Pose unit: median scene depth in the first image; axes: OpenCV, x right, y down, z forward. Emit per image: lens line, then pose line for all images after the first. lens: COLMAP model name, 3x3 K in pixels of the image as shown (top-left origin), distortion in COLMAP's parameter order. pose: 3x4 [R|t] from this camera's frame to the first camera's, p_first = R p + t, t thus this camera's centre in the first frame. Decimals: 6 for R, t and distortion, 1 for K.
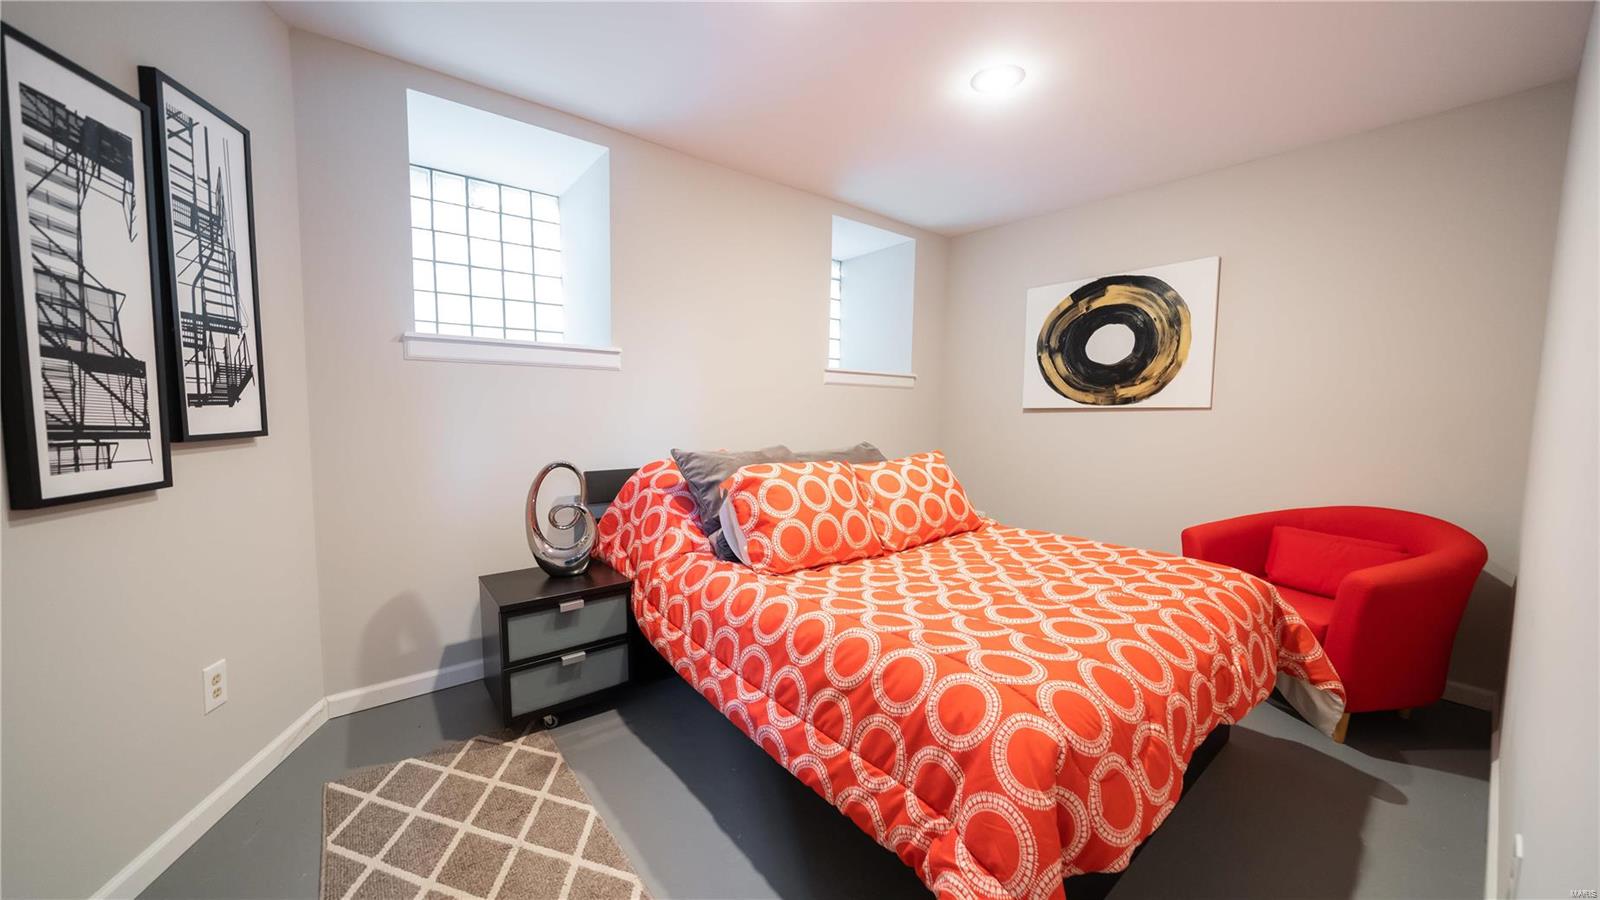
lens RADIAL K [[559.6, 0, 800.0], [0, 559.6, 450.0], [0, 0, 1]] dist [-0.006706, 0.000072]
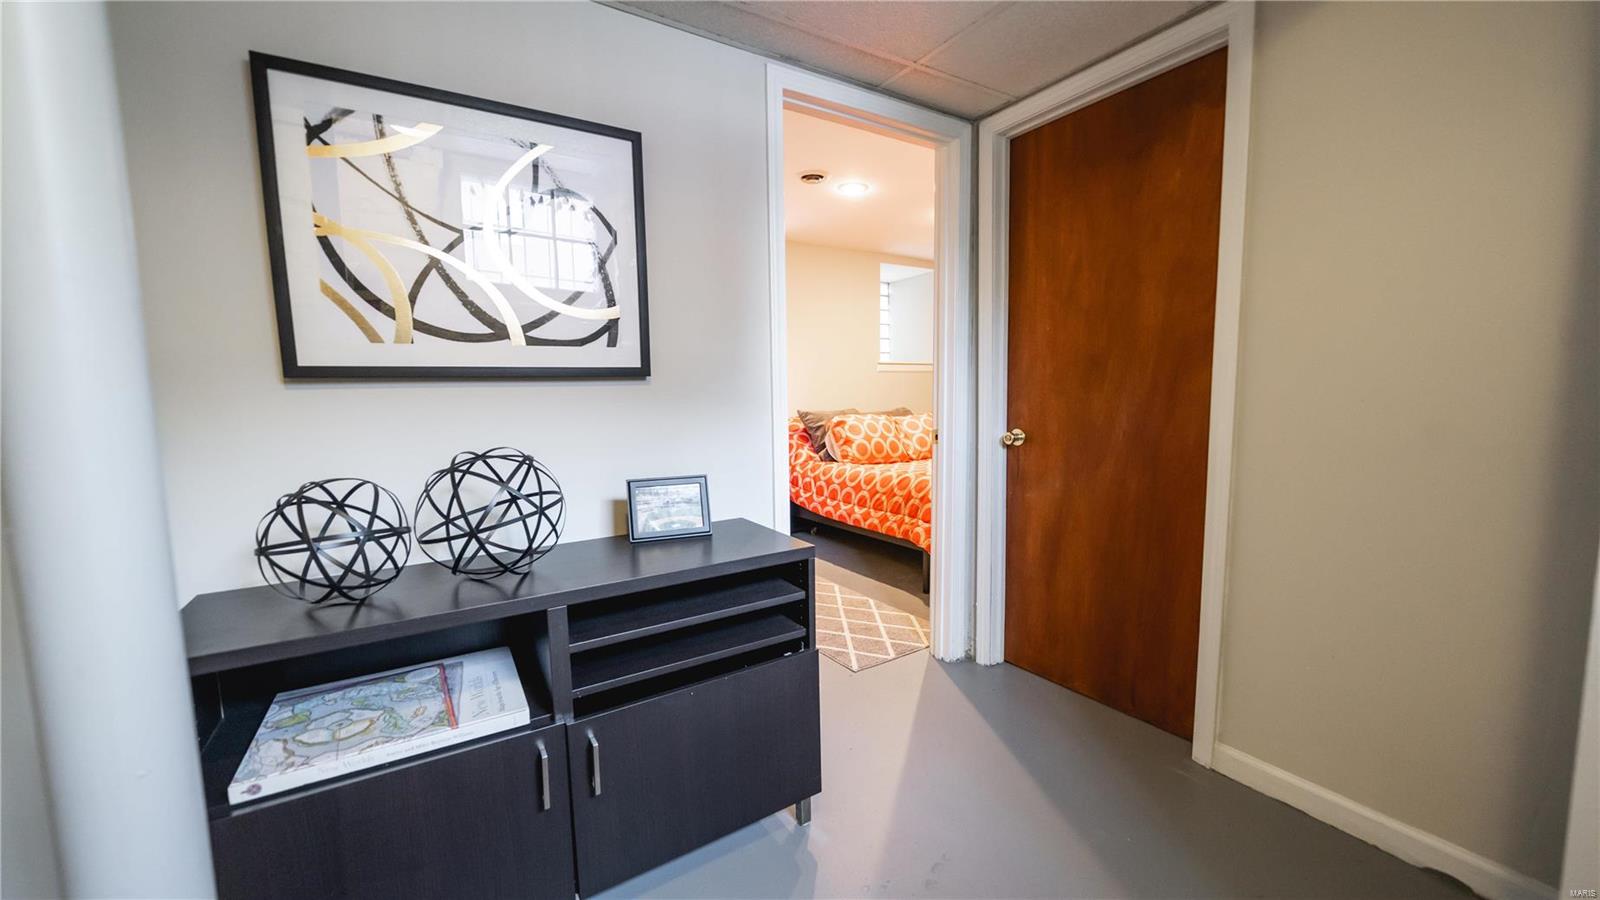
lens RADIAL K [[592.4, 0, 800.8], [0, 592.4, 447.3], [0, 0, 1]] dist [-0.001017, -0.000020]
pose [[0.994378, -0.028466, -0.101989, -0.013439], [0.030950, 0.999260, 0.022851, 0.094395], [0.101263, -0.025879, 0.994523, -1.225982]]
